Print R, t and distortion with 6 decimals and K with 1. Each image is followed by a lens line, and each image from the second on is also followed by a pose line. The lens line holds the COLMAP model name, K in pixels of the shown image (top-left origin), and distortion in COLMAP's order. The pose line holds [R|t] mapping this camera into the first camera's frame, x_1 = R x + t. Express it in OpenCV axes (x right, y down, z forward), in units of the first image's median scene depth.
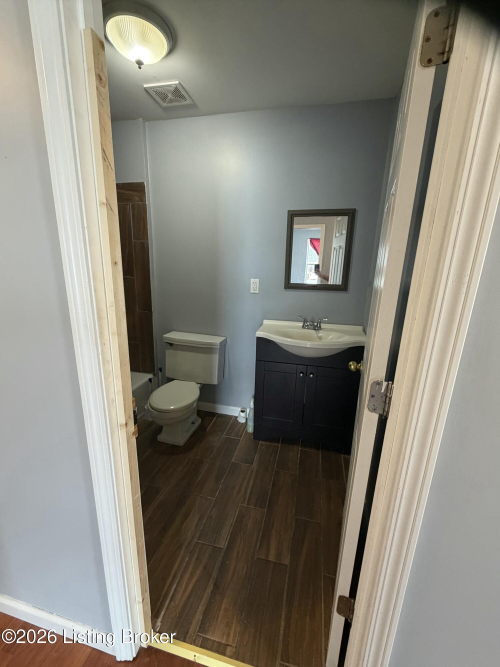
lens RADIAL K [[272.7, 0, 252.5], [0, 272.7, 334.4], [0, 0, 1]] dist [-0.001967, -0.000008]
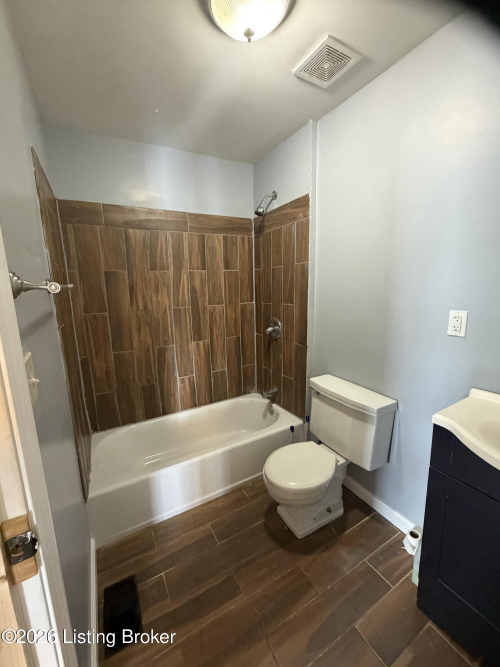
lens RADIAL K [[272.7, 0, 252.5], [0, 272.7, 334.4], [0, 0, 1]] dist [-0.001967, -0.000008]
pose [[0.683486, 0.084888, -0.725011, 0.124245], [-0.138903, 0.990192, -0.015010, -0.090918], [0.716626, 0.110965, 0.688574, 0.336687]]
